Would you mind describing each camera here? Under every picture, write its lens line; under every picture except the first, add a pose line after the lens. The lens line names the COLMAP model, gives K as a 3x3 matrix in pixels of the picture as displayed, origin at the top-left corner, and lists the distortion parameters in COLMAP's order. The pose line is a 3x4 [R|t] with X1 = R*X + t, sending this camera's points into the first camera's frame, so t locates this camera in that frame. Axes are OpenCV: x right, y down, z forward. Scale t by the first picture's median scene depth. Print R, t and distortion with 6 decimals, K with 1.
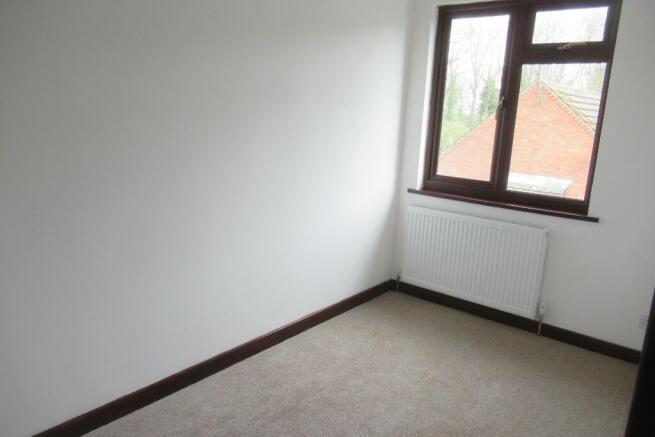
lens RADIAL K [[487.7, 0, 327.5], [0, 487.7, 218.5], [0, 0, 1]] dist [-0.001740, 0.002453]
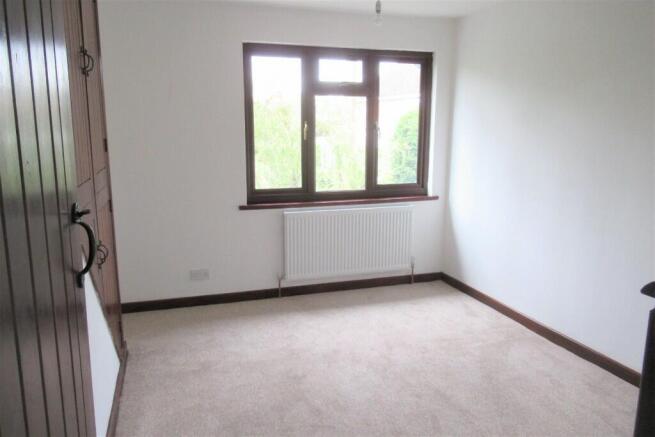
lens RADIAL K [[487.7, 0, 327.5], [0, 487.7, 218.5], [0, 0, 1]] dist [-0.001740, 0.002453]
pose [[0.529083, -0.219343, 0.819731, -0.684796], [0.205431, 0.970388, 0.127064, -0.143081], [-0.823328, 0.101171, 0.558476, 0.245380]]
